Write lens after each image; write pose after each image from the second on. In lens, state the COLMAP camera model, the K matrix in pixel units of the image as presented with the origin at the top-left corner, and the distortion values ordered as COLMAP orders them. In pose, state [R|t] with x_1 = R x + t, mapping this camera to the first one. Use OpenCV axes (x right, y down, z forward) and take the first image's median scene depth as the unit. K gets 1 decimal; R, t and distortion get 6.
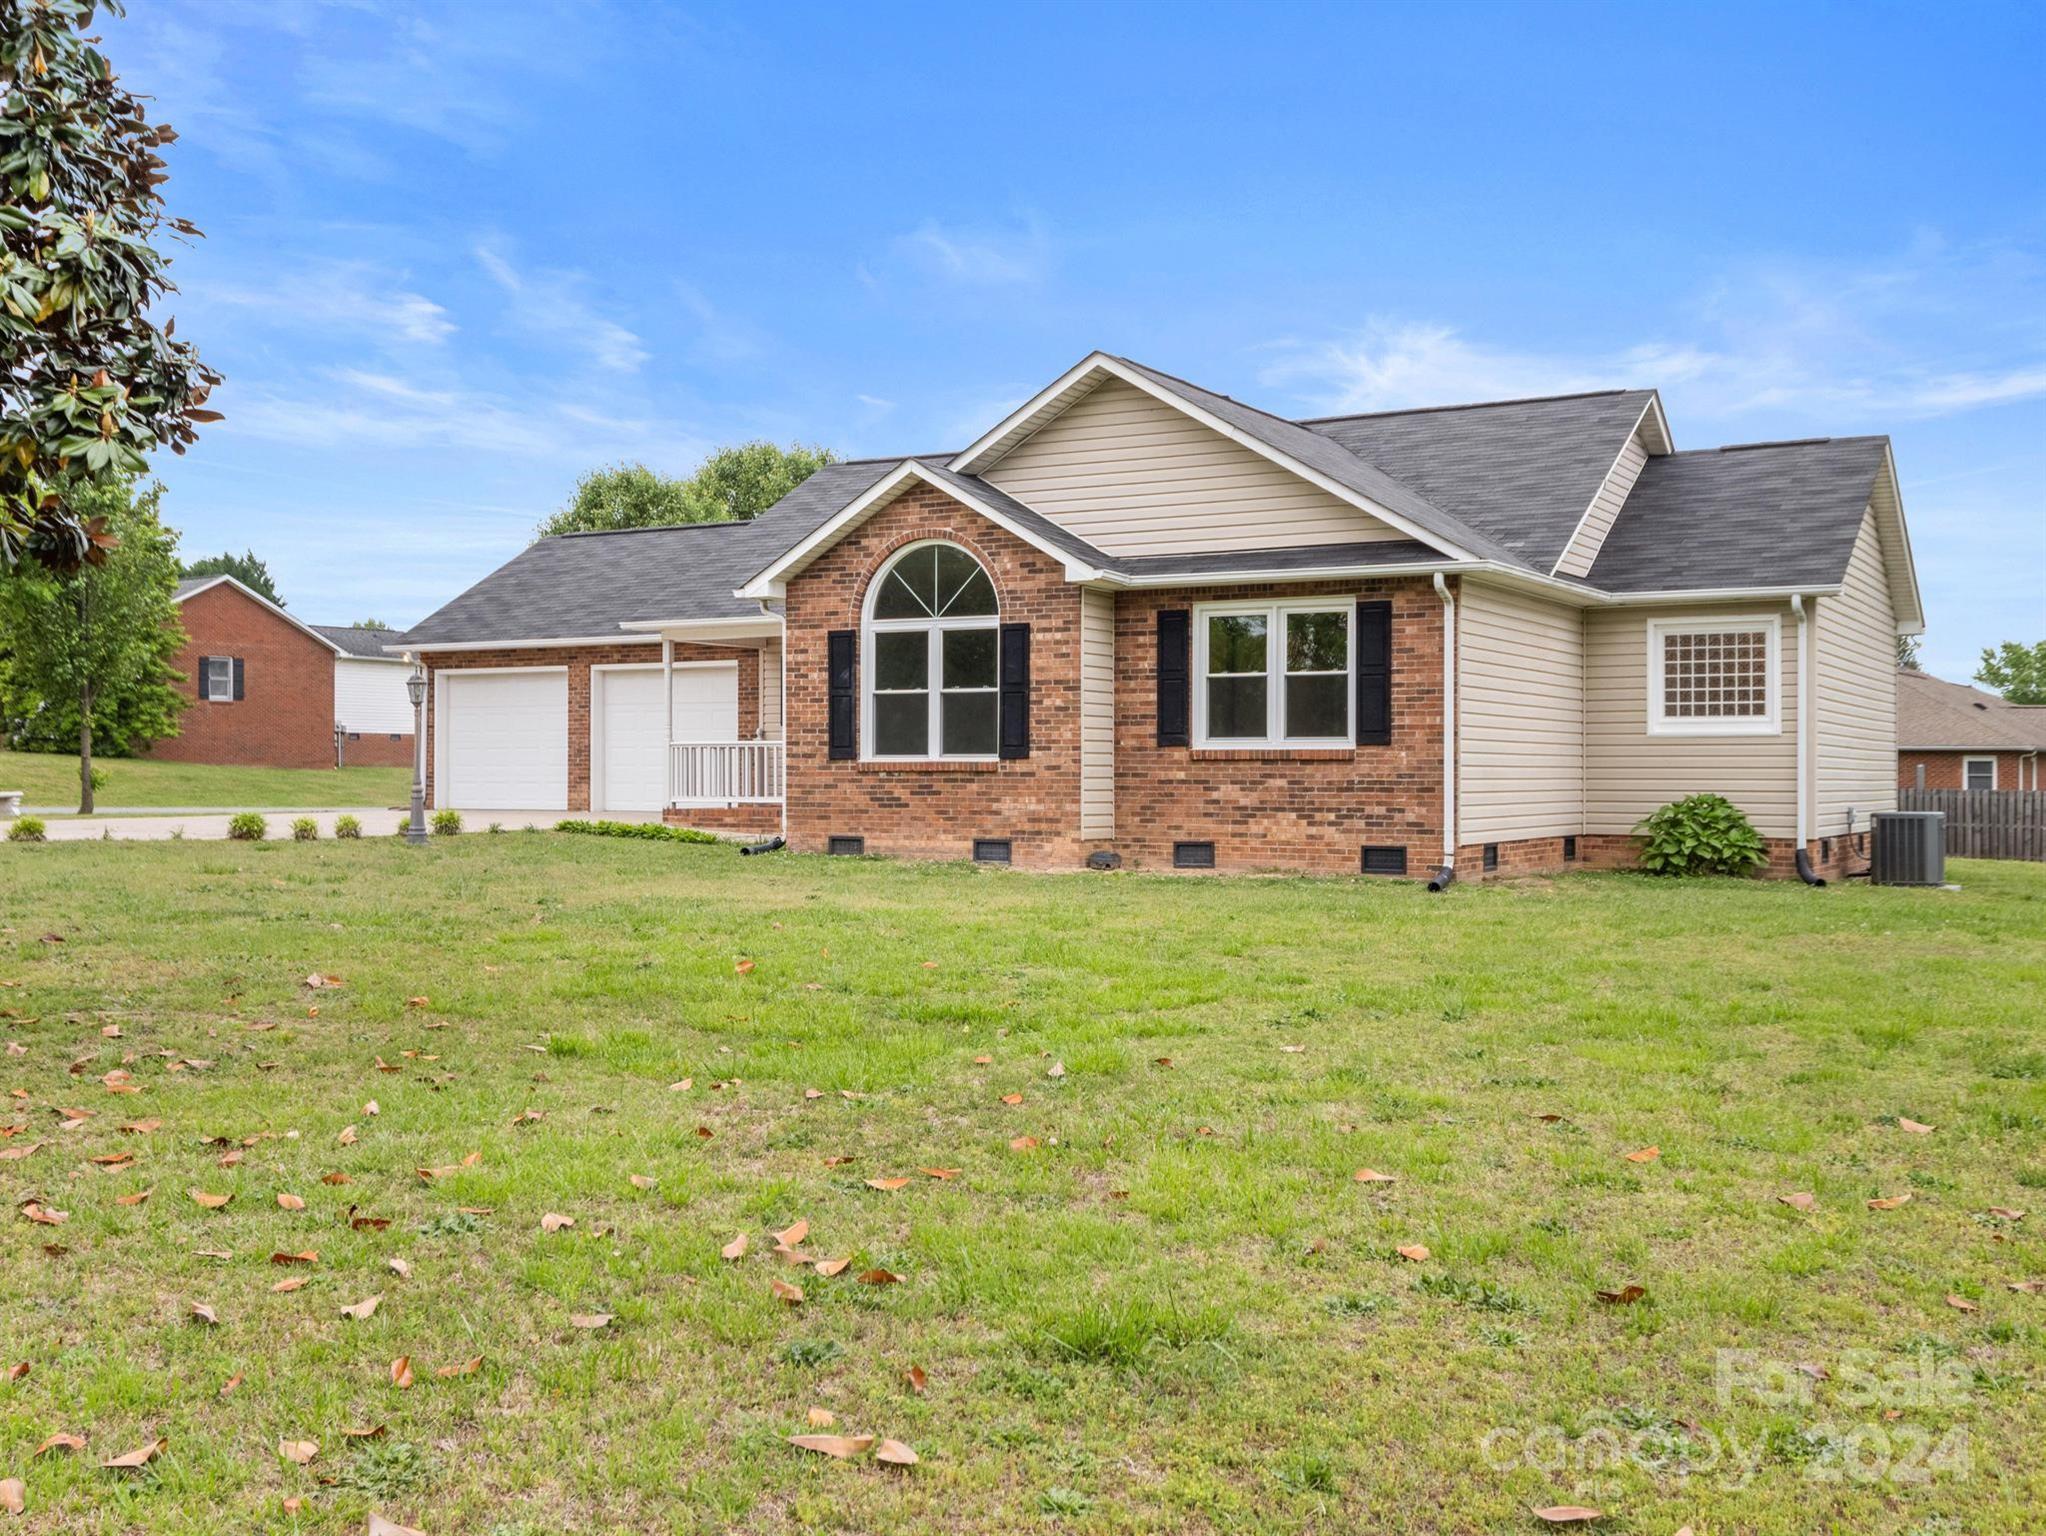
lens RADIAL K [[2140.5, 0, 1017.0], [0, 2140.5, 768.6], [0, 0, 1]] dist [0.073862, 0.000000]
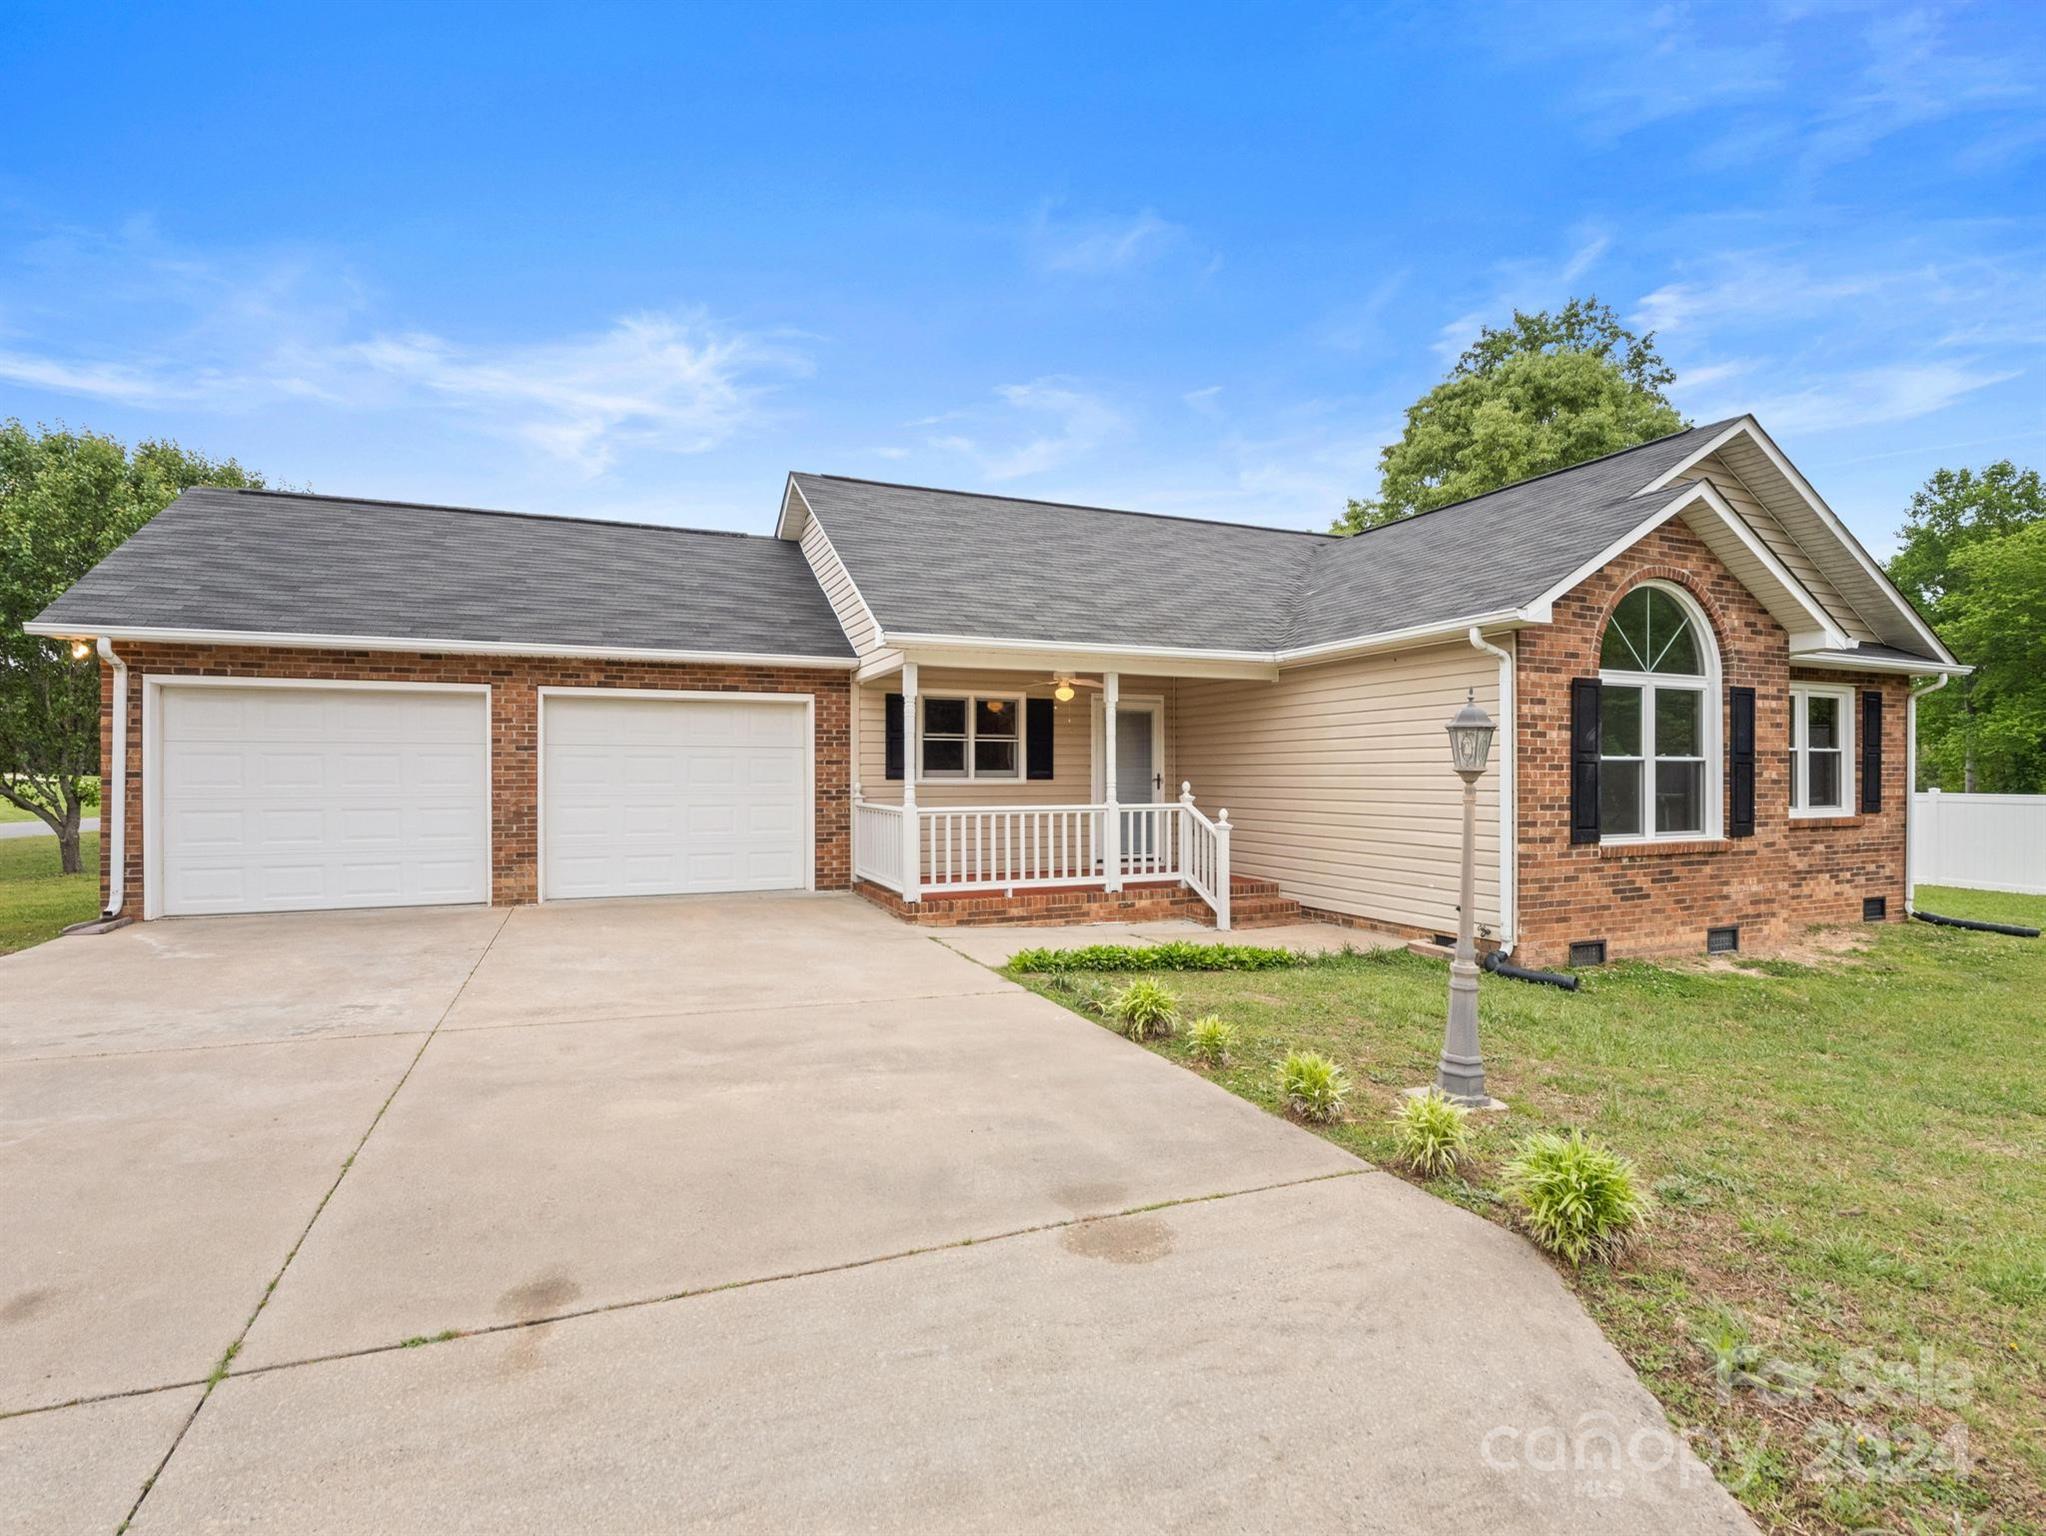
lens RADIAL K [[997.9, 0, 1031.3], [0, 997.9, 772.3], [0, 0, 1]] dist [-0.016025, 0.003212]
pose [[0.588194, -0.002415, 0.808716, -0.508157], [-0.001733, 0.999989, 0.004247, -0.032401], [-0.808718, -0.003899, 0.588184, 0.977871]]
